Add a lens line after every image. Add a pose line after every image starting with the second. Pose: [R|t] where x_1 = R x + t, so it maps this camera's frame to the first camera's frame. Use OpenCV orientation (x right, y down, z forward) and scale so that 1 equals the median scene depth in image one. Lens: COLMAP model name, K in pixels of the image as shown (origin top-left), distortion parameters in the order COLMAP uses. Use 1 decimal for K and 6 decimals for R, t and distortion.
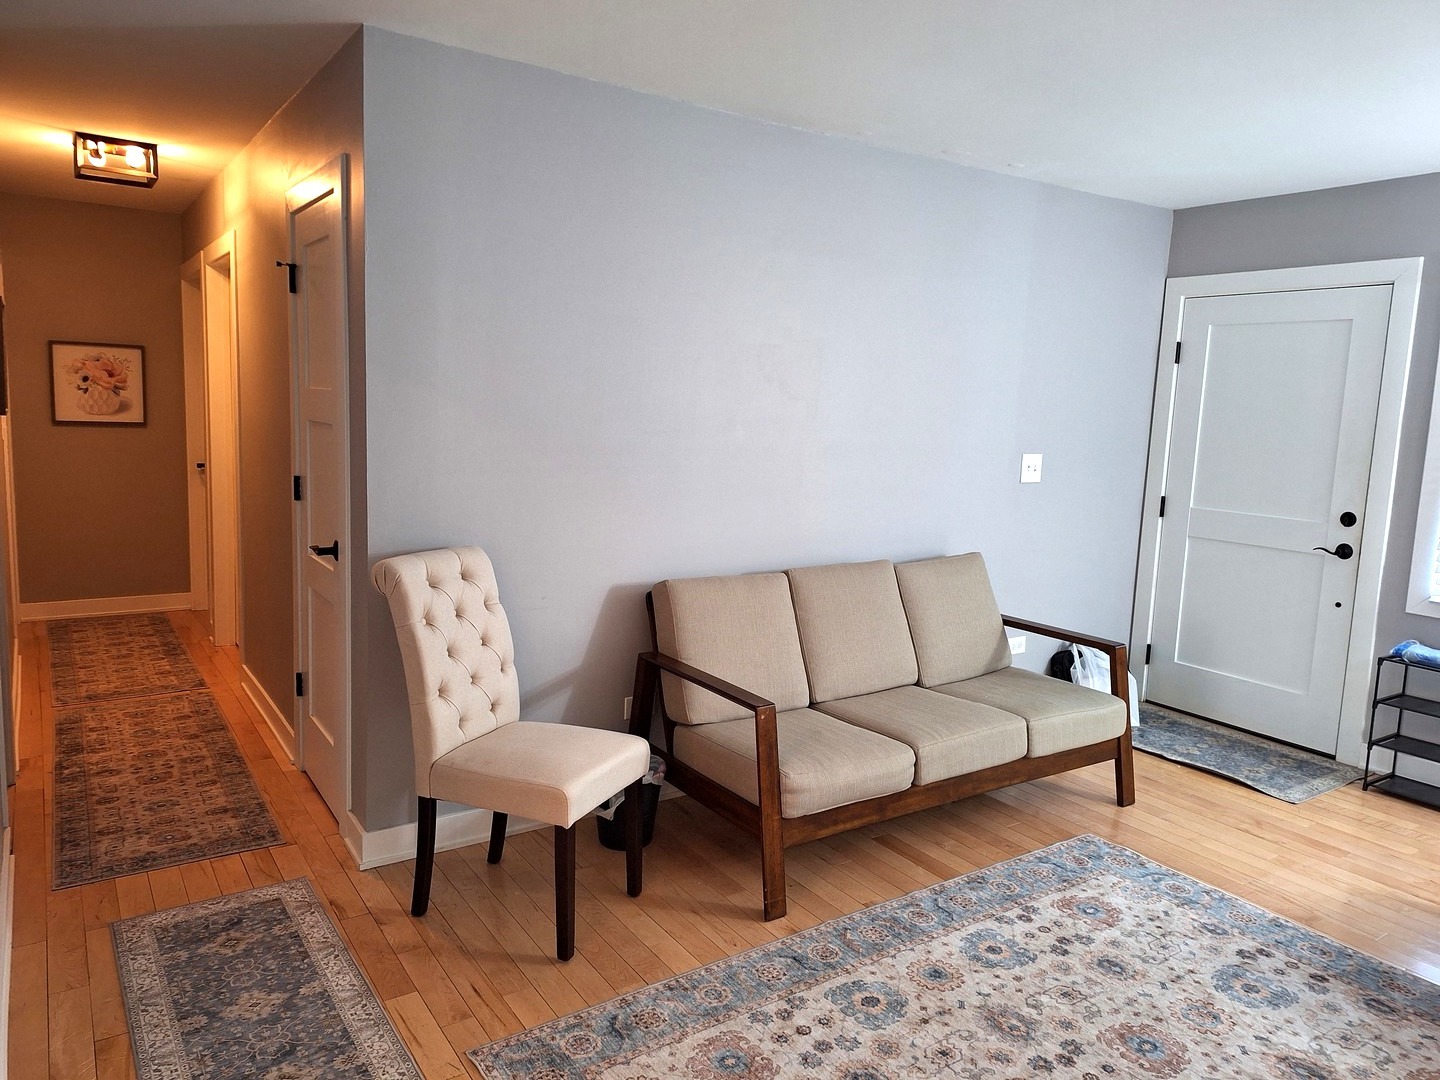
lens RADIAL K [[1011.2, 0, 721.5], [0, 1011.2, 520.3], [0, 0, 1]] dist [0.051242, -0.054714]
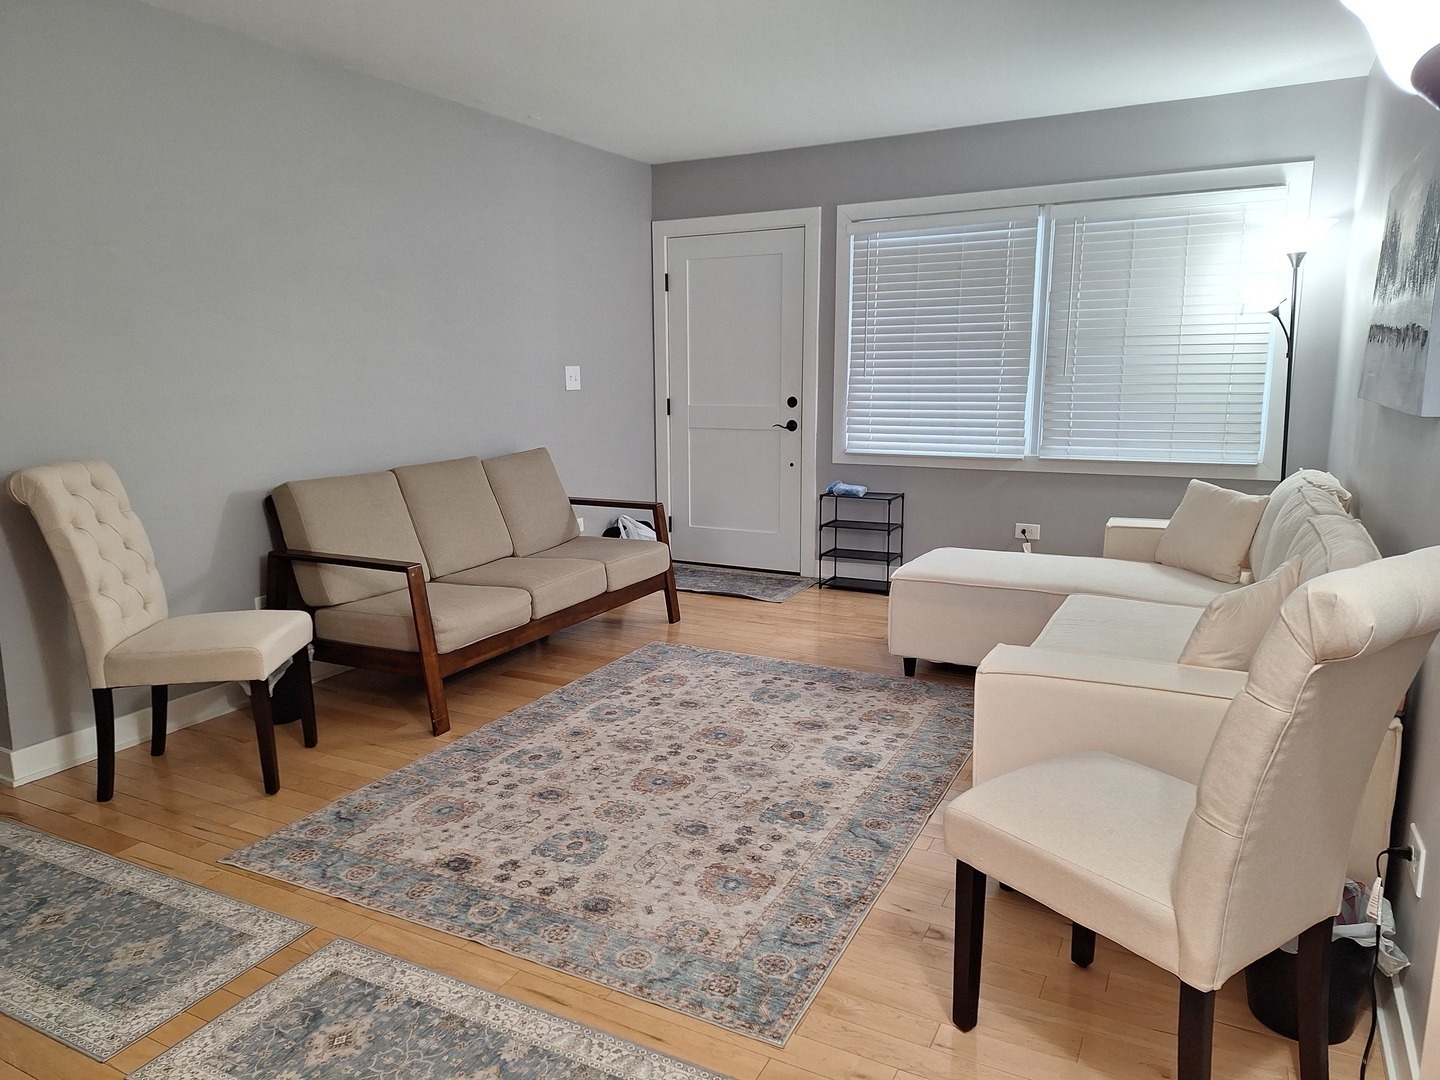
lens RADIAL K [[980.4, 0, 720.0], [0, 980.4, 540.0], [0, 0, 1]] dist [0.150794, -0.156726]
pose [[0.878846, -0.132110, 0.458450, -0.166783], [0.101141, 0.990648, 0.091585, 0.076987], [-0.466262, -0.034121, 0.883988, -0.214056]]
